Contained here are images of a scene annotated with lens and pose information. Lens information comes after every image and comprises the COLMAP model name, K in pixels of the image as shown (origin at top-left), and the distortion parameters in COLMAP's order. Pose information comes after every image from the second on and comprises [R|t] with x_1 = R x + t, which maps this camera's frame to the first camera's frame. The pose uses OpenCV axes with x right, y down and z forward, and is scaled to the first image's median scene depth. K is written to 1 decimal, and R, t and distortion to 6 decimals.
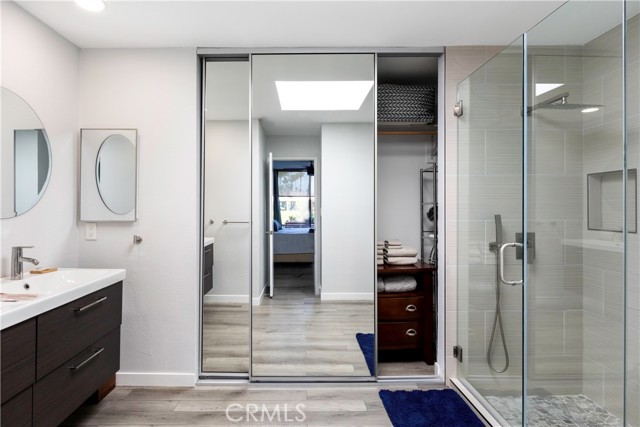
lens RADIAL K [[346.3, 0, 310.7], [0, 346.3, 207.0], [0, 0, 1]] dist [-0.000570, -0.000480]
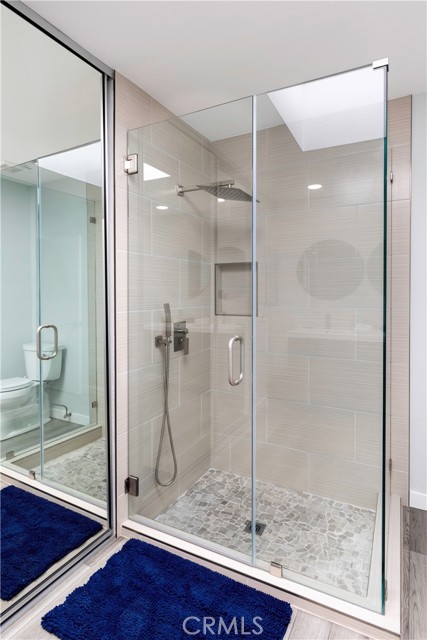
lens RADIAL K [[346.4, 0, 213.9], [0, 346.4, 299.0], [0, 0, 1]] dist [0.000628, -0.000242]
pose [[0.493635, -0.013797, 0.869560, -0.149450], [0.004926, 0.999902, 0.013069, 0.001658], [-0.869655, -0.002168, 0.493654, 0.491412]]
